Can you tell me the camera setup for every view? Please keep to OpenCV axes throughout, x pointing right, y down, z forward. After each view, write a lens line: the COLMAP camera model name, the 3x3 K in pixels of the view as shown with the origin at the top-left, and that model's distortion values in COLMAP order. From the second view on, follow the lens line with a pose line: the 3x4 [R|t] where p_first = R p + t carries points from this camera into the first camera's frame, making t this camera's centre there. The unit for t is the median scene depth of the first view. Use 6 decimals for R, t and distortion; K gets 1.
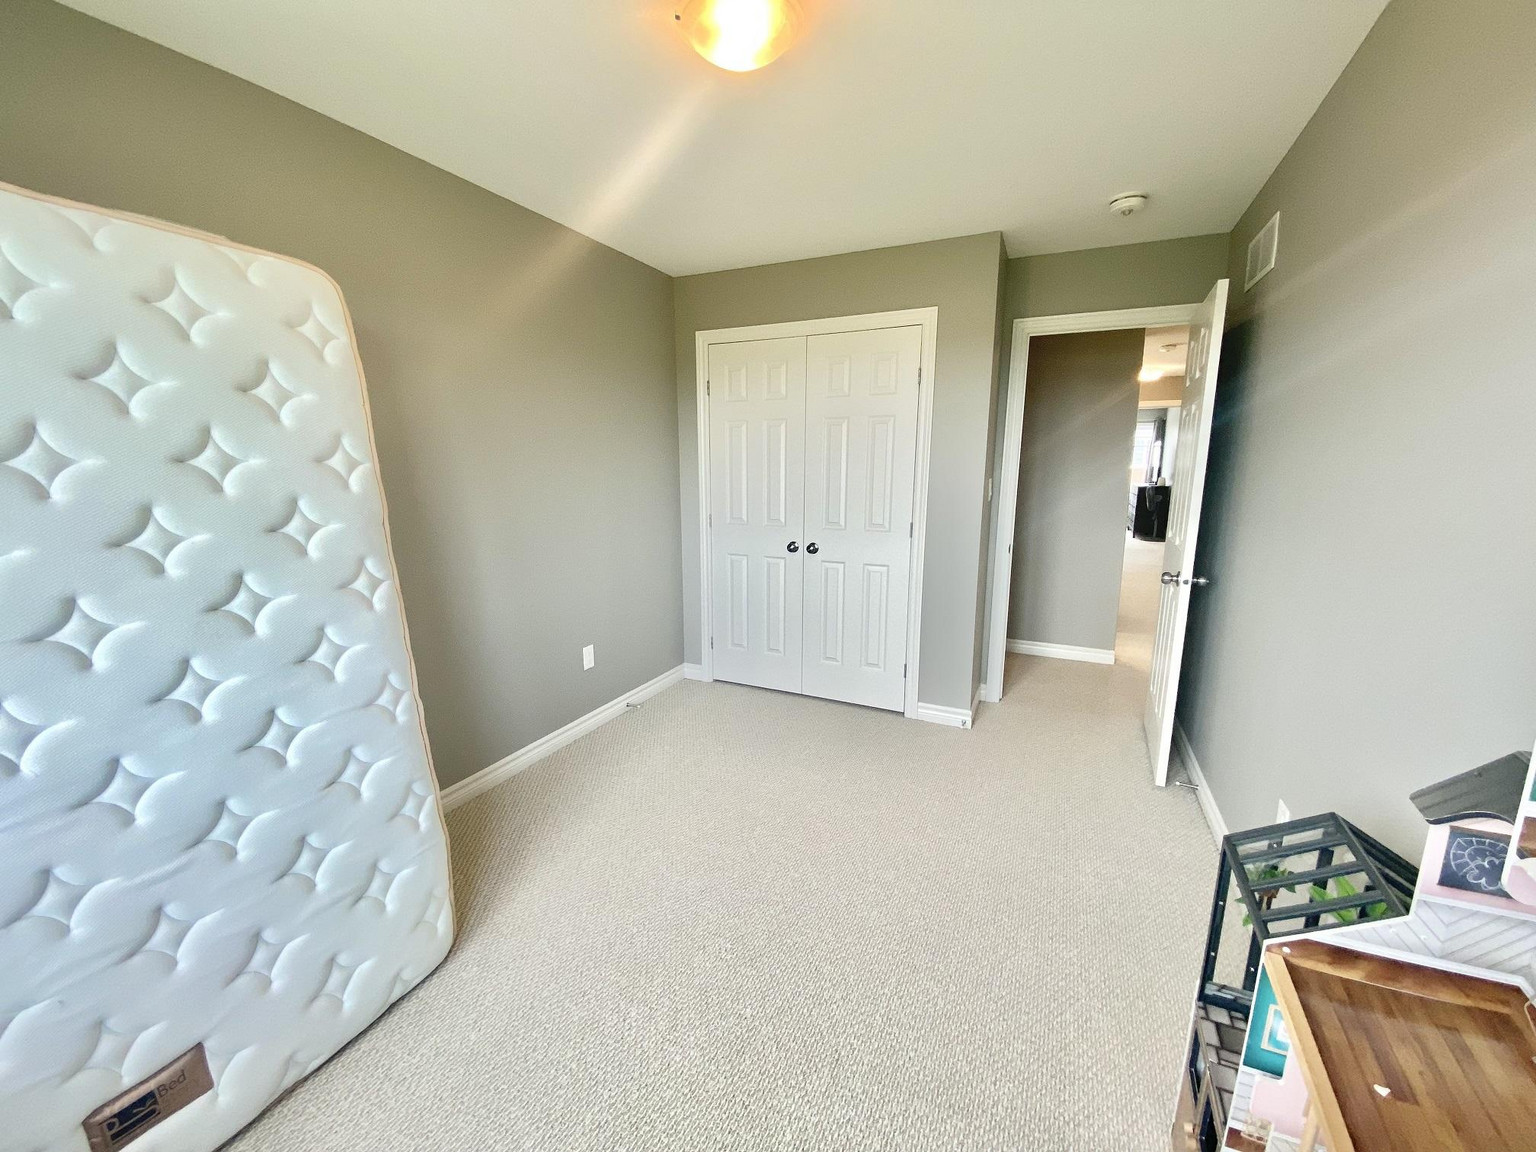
lens RADIAL K [[626.2, 0, 765.6], [0, 626.2, 575.5], [0, 0, 1]] dist [0.041340, -0.031734]
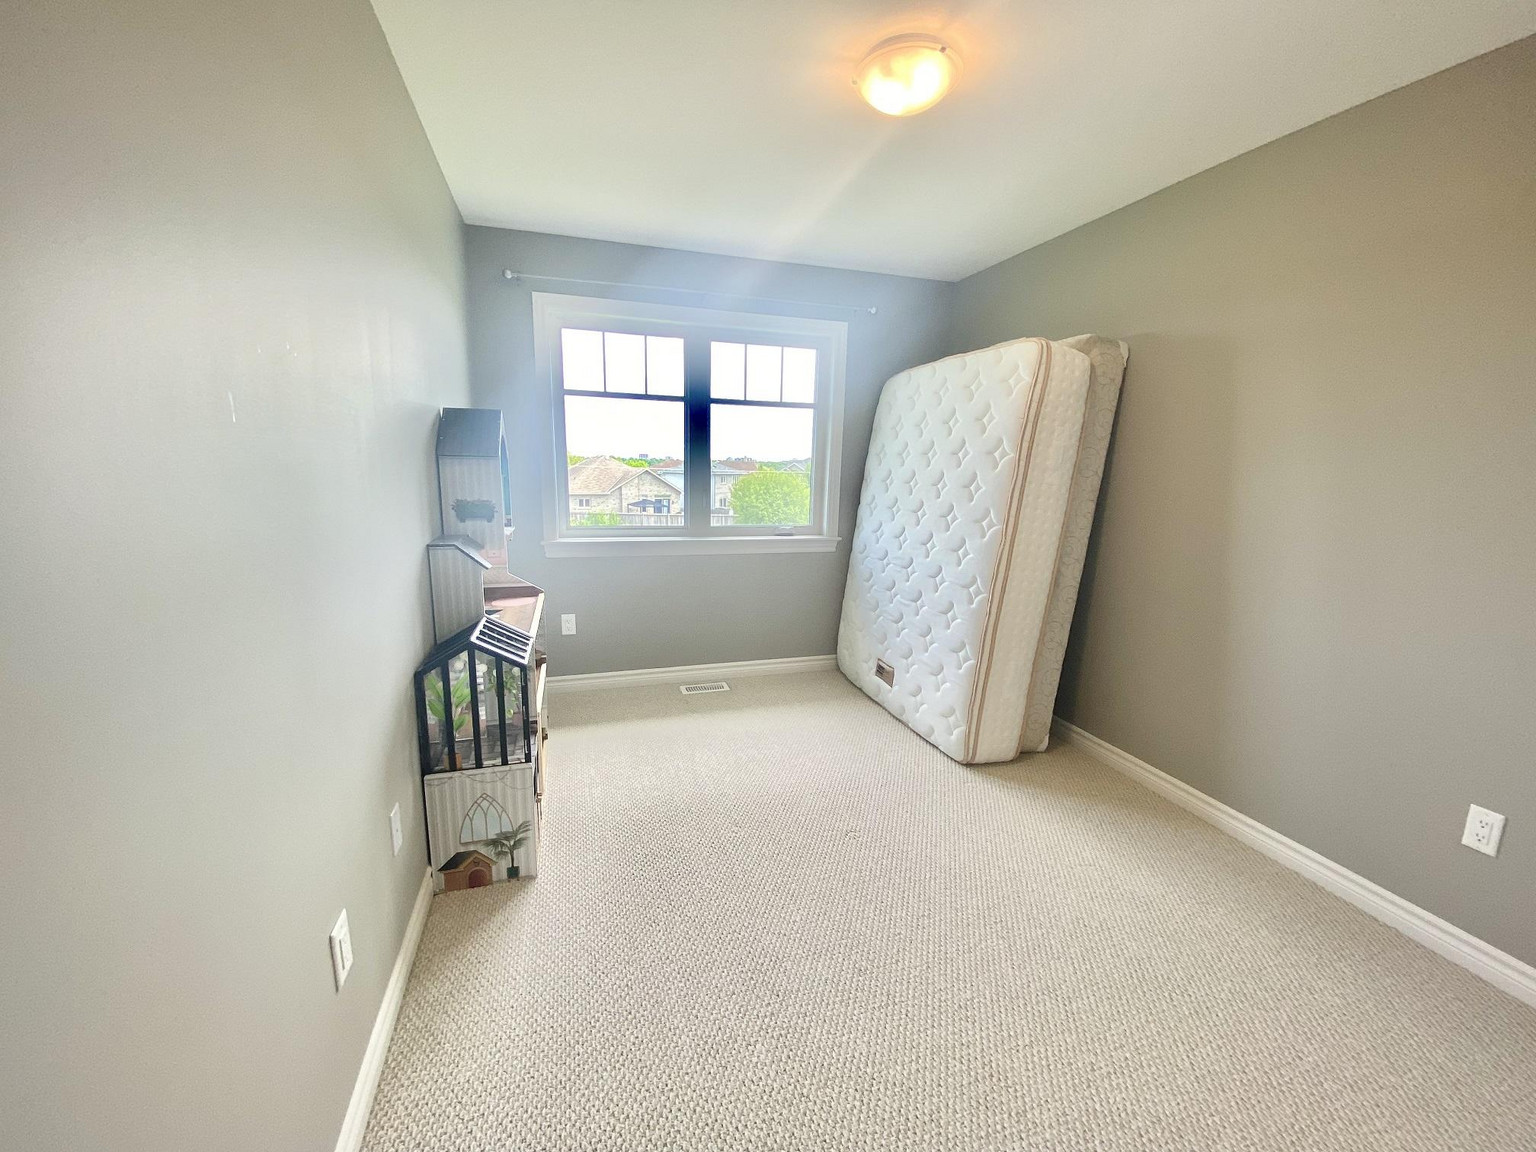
lens RADIAL K [[626.2, 0, 765.6], [0, 626.2, 575.5], [0, 0, 1]] dist [0.041340, -0.031734]
pose [[-0.744091, 0.100425, -0.660487, 1.243347], [-0.140667, 0.942924, 0.301841, -0.367484], [0.653102, 0.317506, -0.687494, 2.344286]]
